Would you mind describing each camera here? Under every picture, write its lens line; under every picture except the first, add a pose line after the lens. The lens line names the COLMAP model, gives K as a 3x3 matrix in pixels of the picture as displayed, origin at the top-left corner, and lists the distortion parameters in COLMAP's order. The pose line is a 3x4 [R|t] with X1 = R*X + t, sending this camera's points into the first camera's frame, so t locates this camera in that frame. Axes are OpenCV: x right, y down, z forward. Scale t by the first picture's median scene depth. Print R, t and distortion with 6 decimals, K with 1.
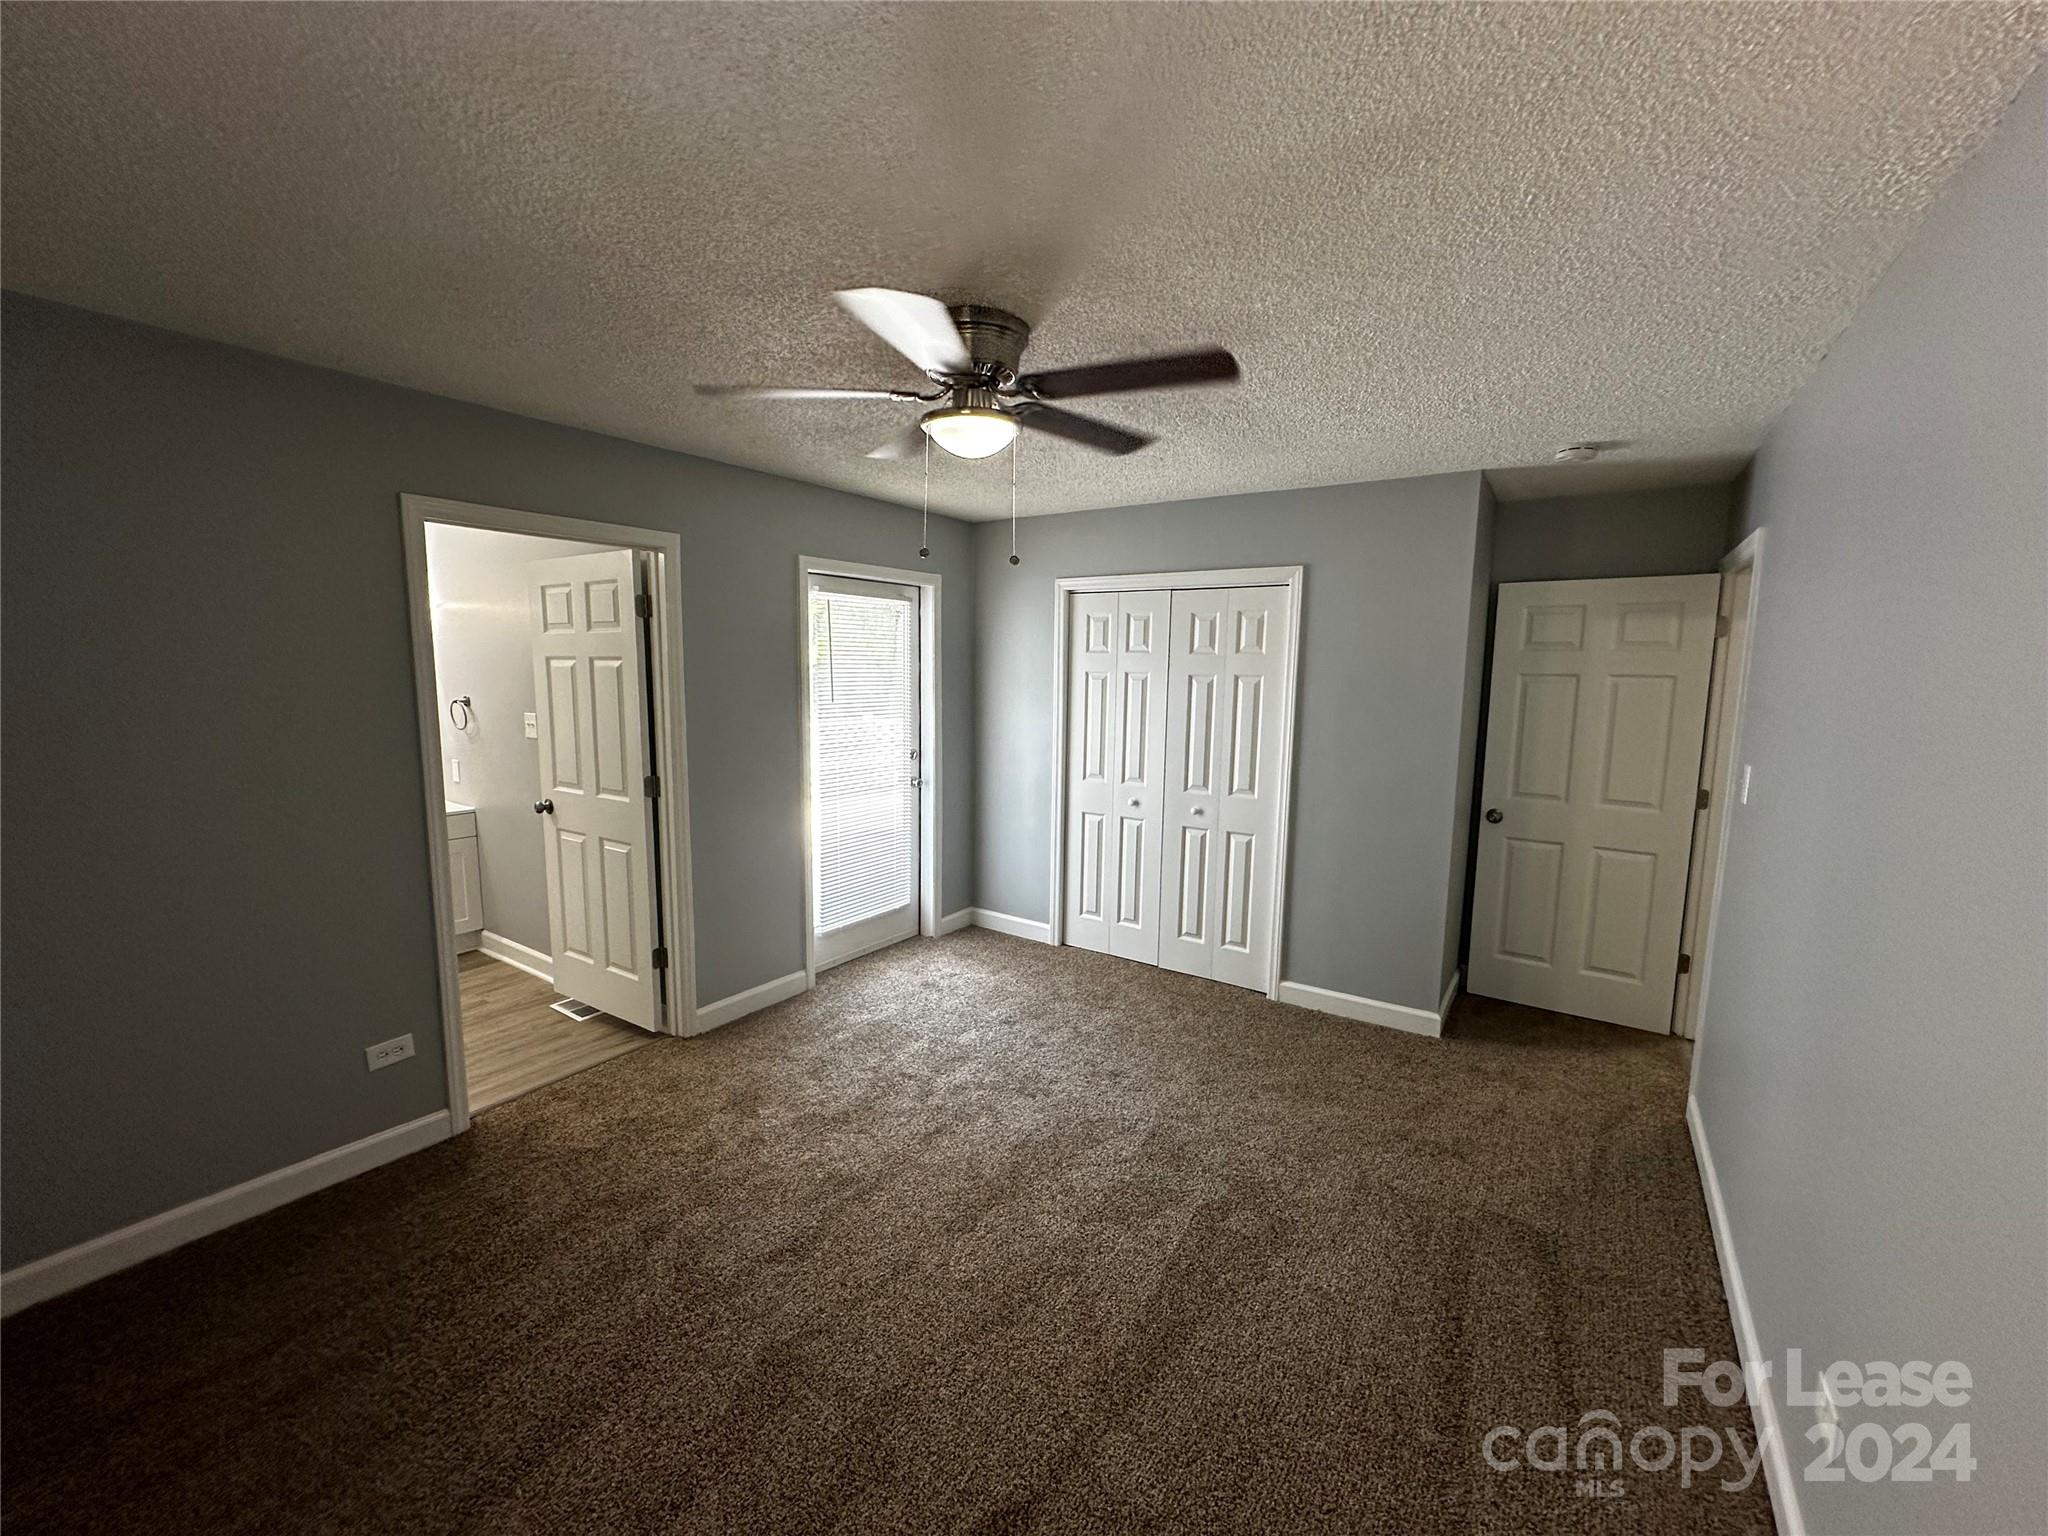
lens RADIAL K [[814.6, 0, 1022.2], [0, 814.6, 771.0], [0, 0, 1]] dist [-0.001727, -0.000031]
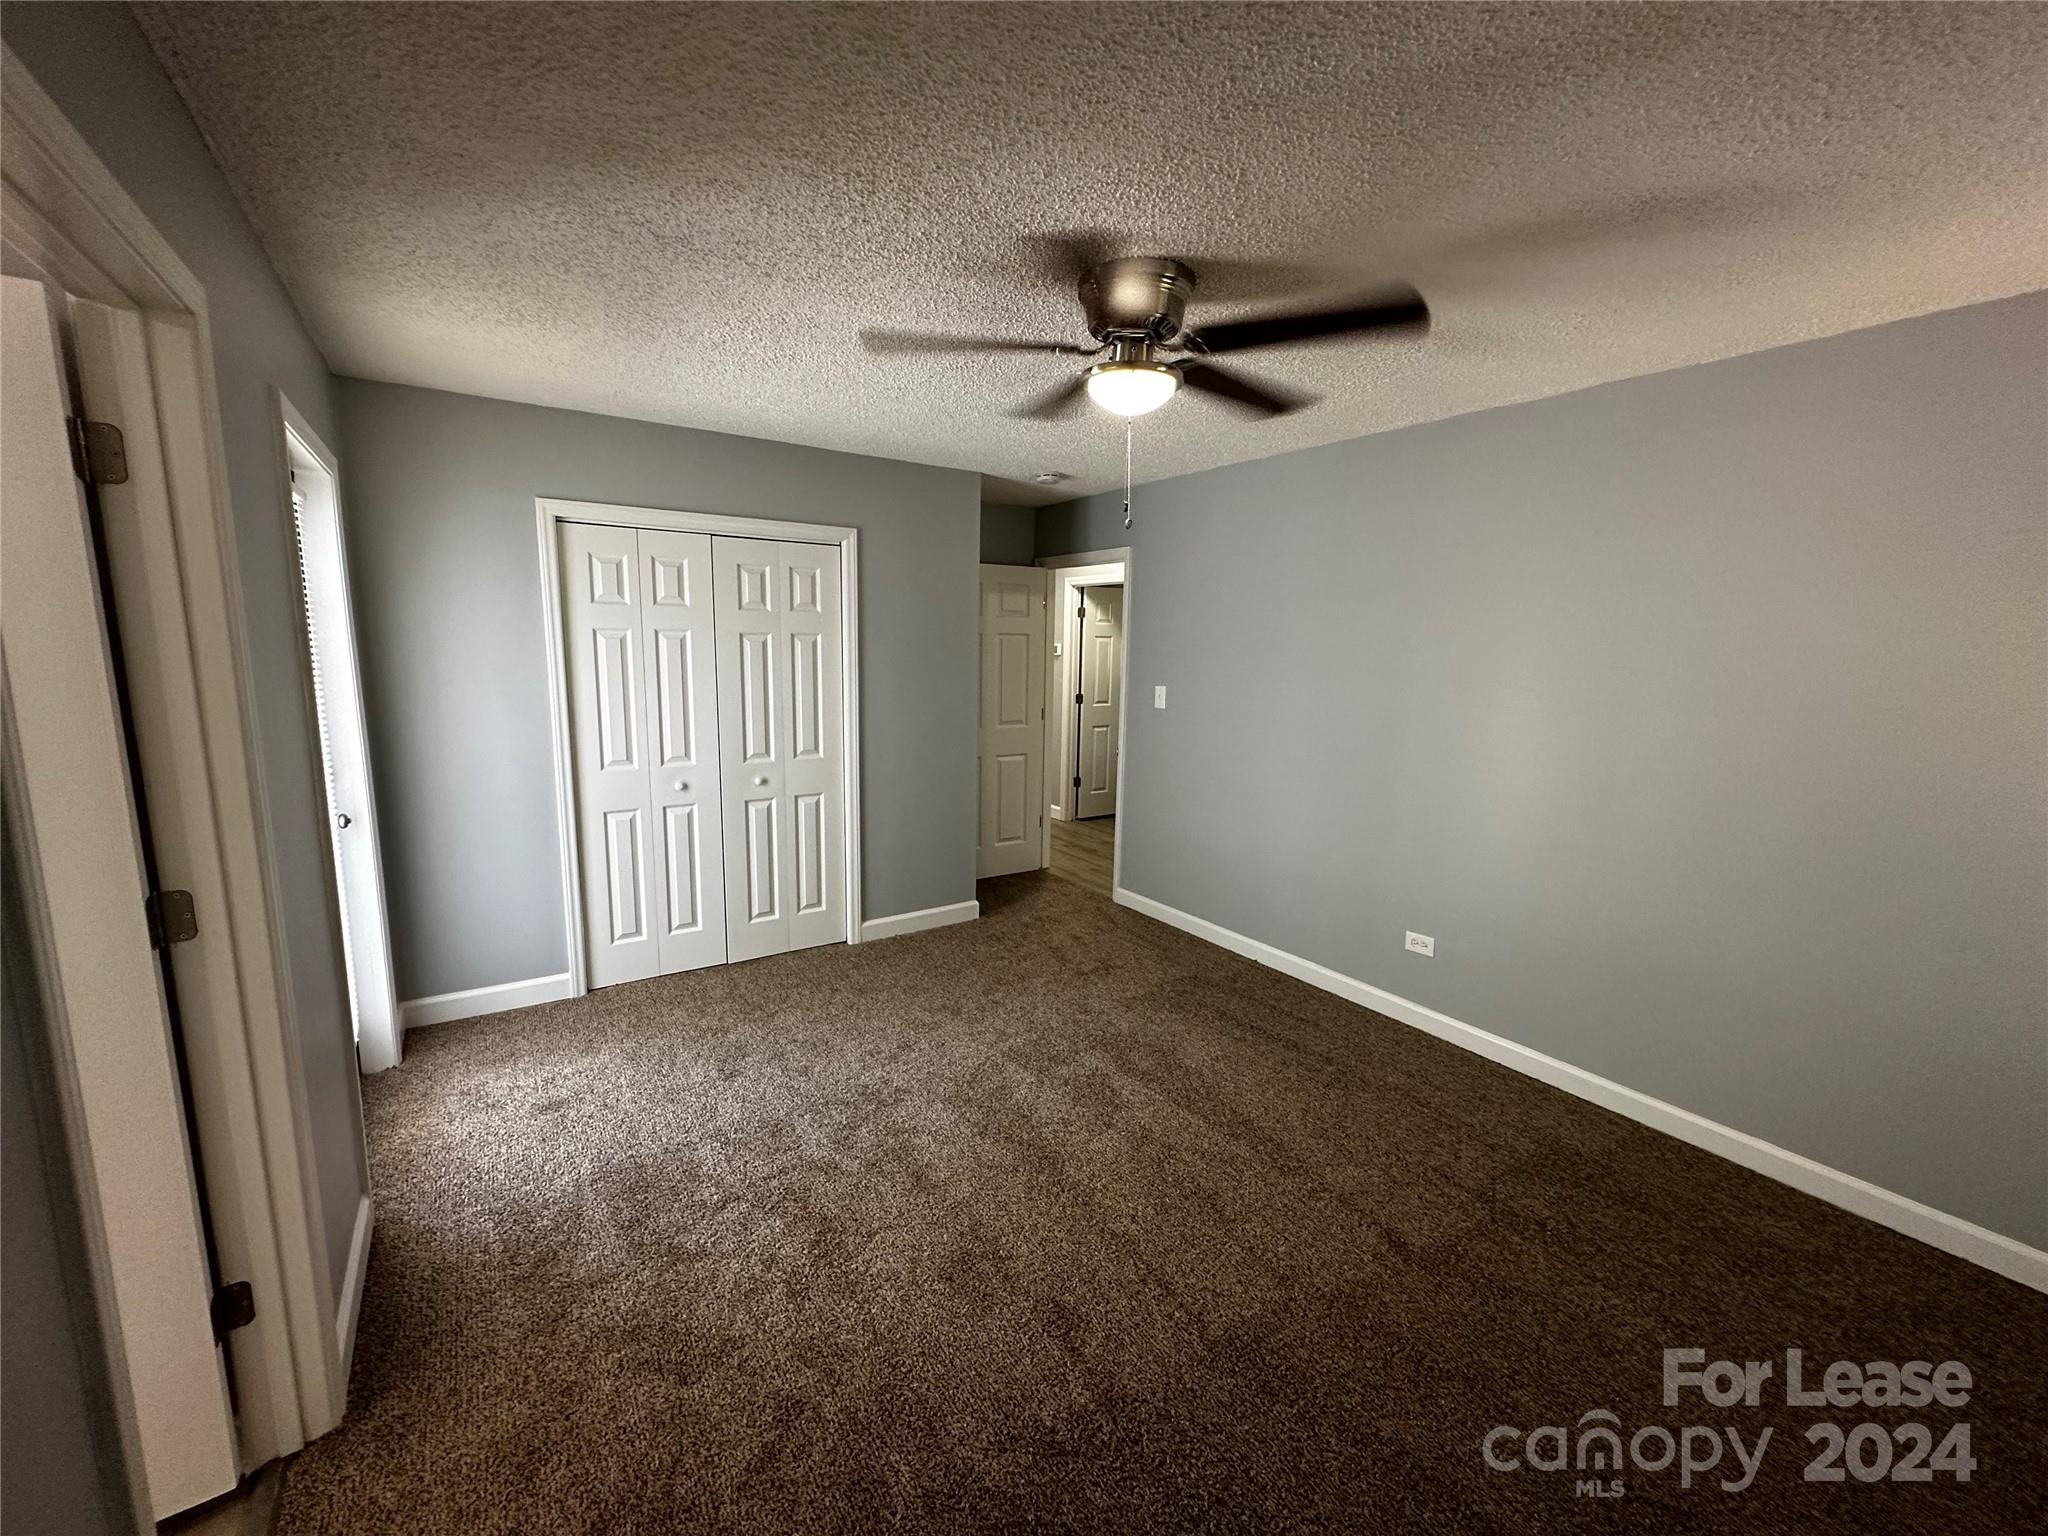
lens RADIAL K [[814.6, 0, 1022.2], [0, 814.6, 771.0], [0, 0, 1]] dist [-0.001727, -0.000031]
pose [[0.379590, -0.155714, 0.911957, -0.585247], [0.105479, 0.986590, 0.124554, -0.052708], [-0.919122, 0.048913, 0.390924, 0.412646]]
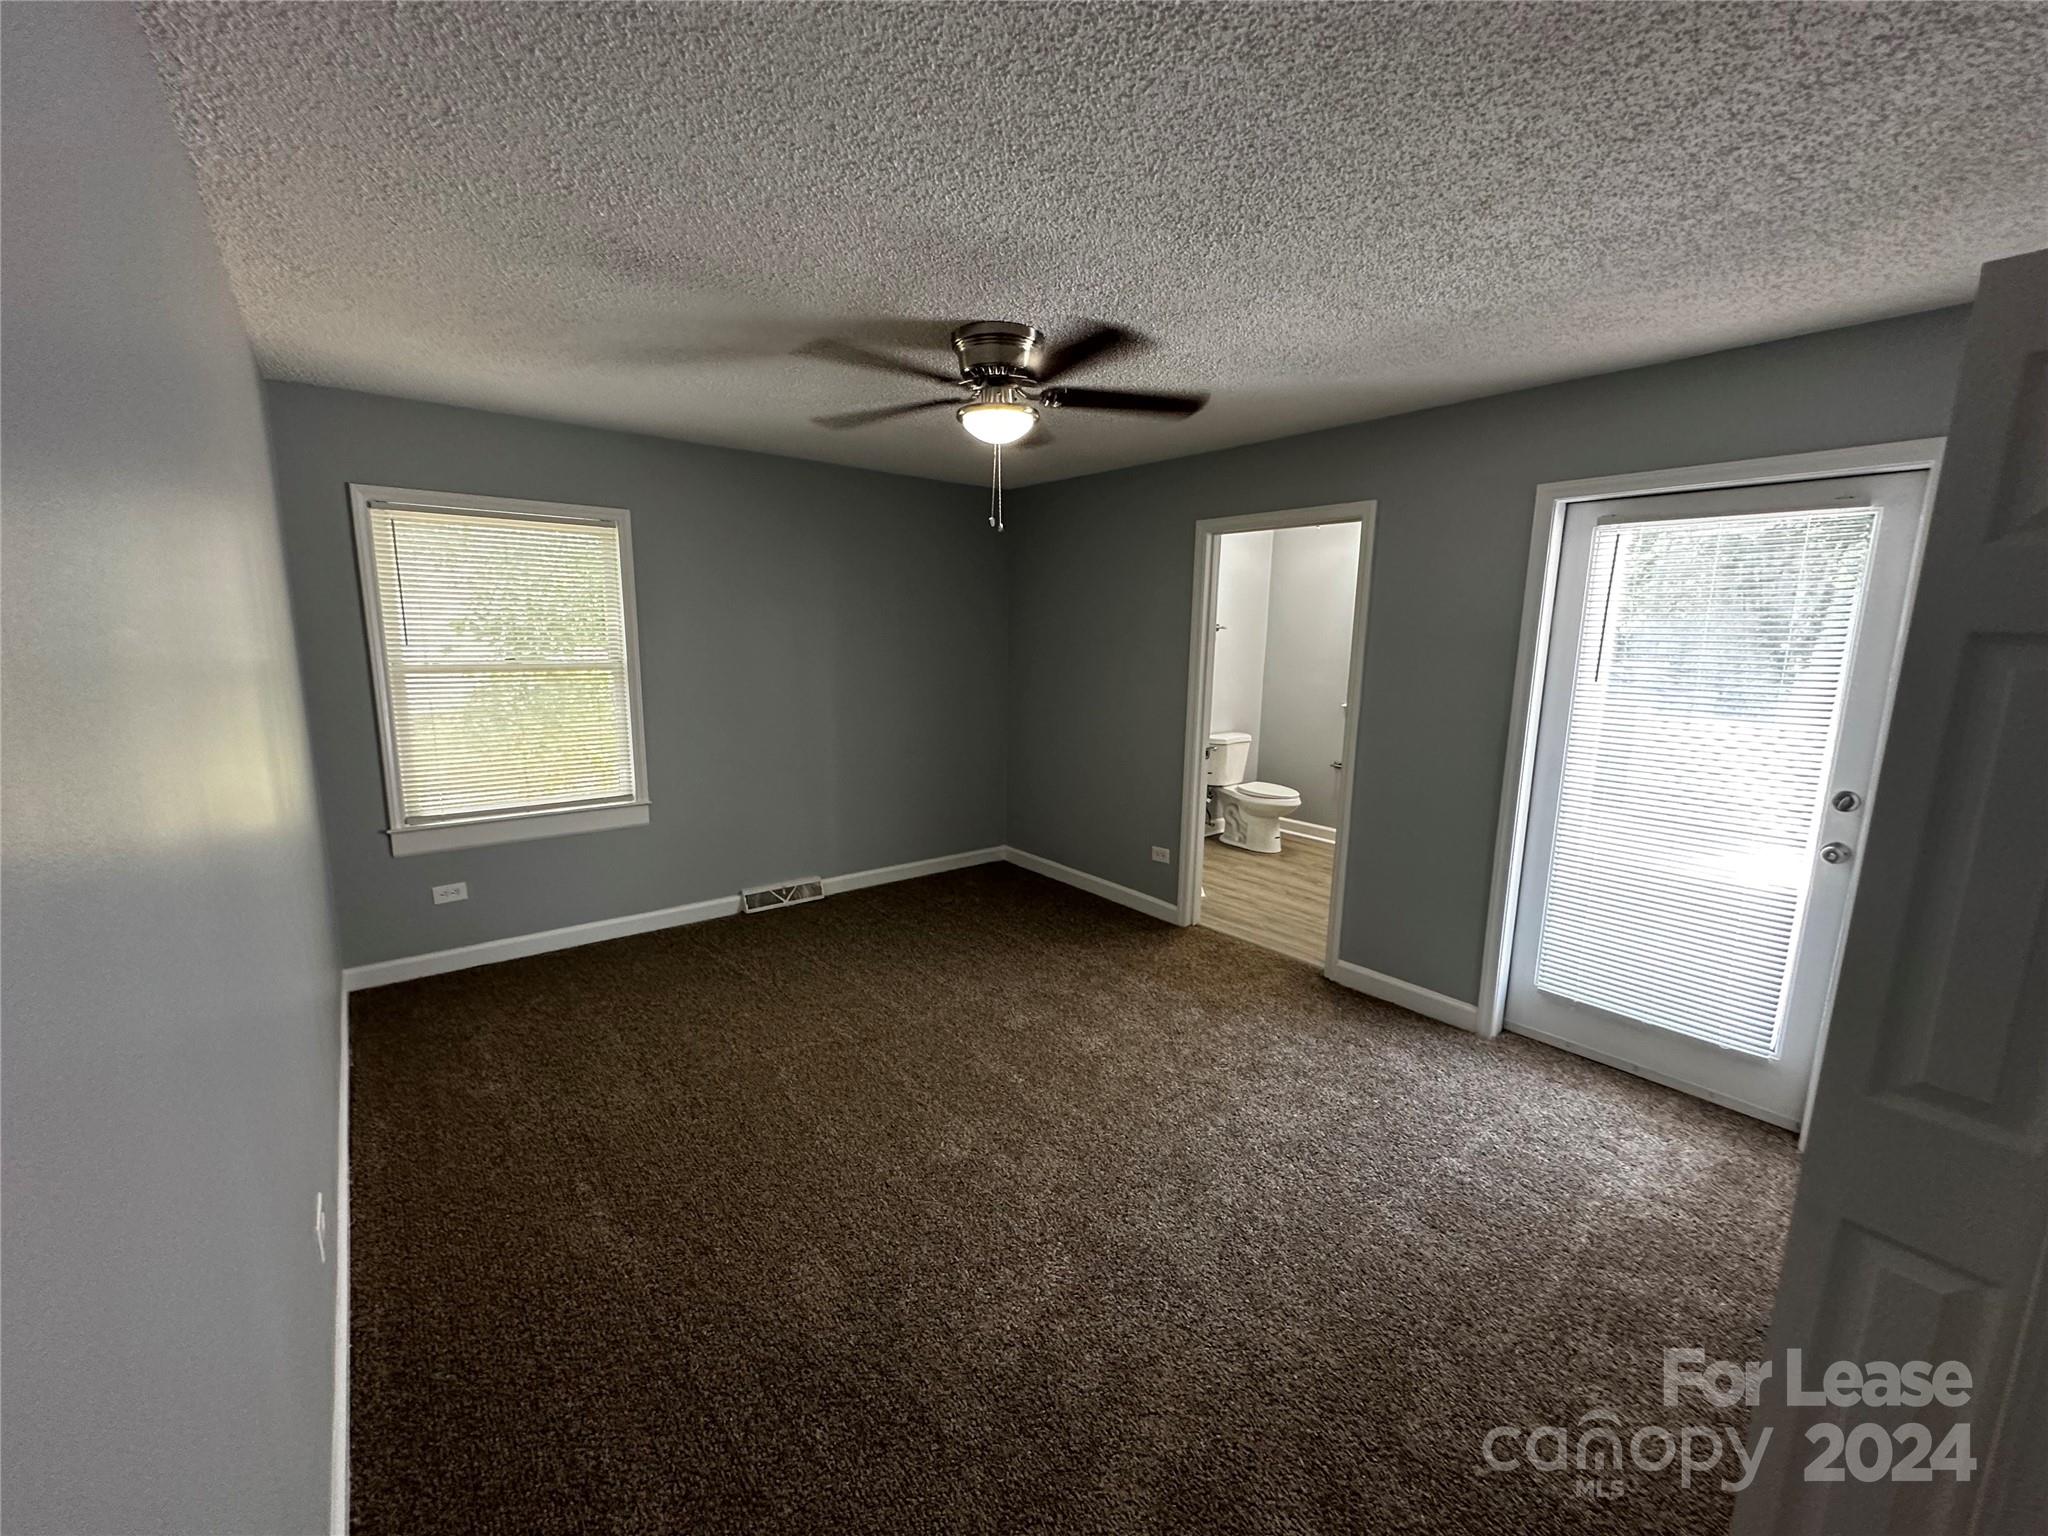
lens RADIAL K [[833.0, 0, 1026.2], [0, 833.0, 772.9], [0, 0, 1]] dist [0.001436, 0.000111]
pose [[-0.273769, 0.154892, -0.949241, 0.649781], [-0.140544, 0.969911, 0.198799, -0.089889], [0.951472, 0.187835, -0.243762, 0.783798]]
